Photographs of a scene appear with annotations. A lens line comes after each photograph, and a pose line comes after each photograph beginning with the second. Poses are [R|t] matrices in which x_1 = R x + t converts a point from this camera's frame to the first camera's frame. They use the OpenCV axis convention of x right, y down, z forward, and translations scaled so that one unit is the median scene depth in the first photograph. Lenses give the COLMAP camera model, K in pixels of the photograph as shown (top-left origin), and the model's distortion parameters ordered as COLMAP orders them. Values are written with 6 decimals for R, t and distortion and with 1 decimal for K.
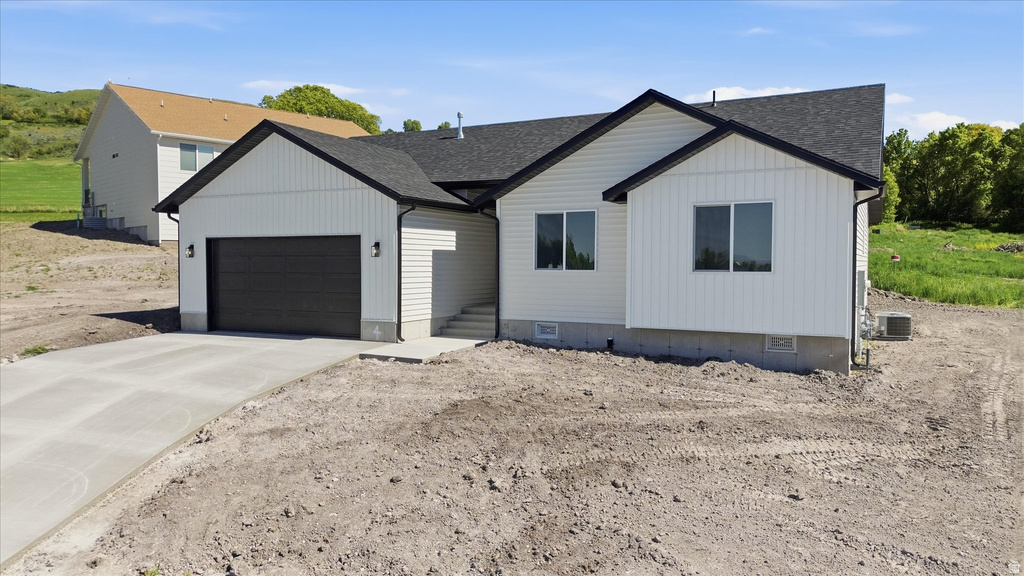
lens RADIAL K [[727.2, 0, 512.0], [0, 727.2, 288.0], [0, 0, 1]] dist [0.076296, -0.070022]
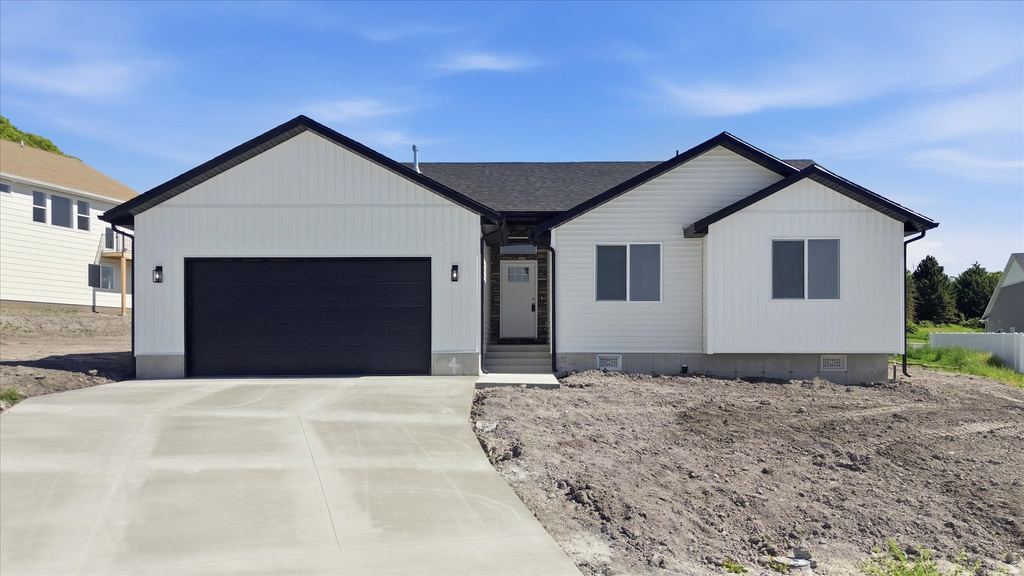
lens RADIAL K [[727.2, 0, 512.0], [0, 727.2, 288.0], [0, 0, 1]] dist [0.076296, -0.070022]
pose [[0.900665, 0.029718, 0.433497, -0.513398], [0.016900, 0.994508, -0.103291, 0.060085], [-0.434185, 0.100357, 0.895216, 0.157925]]
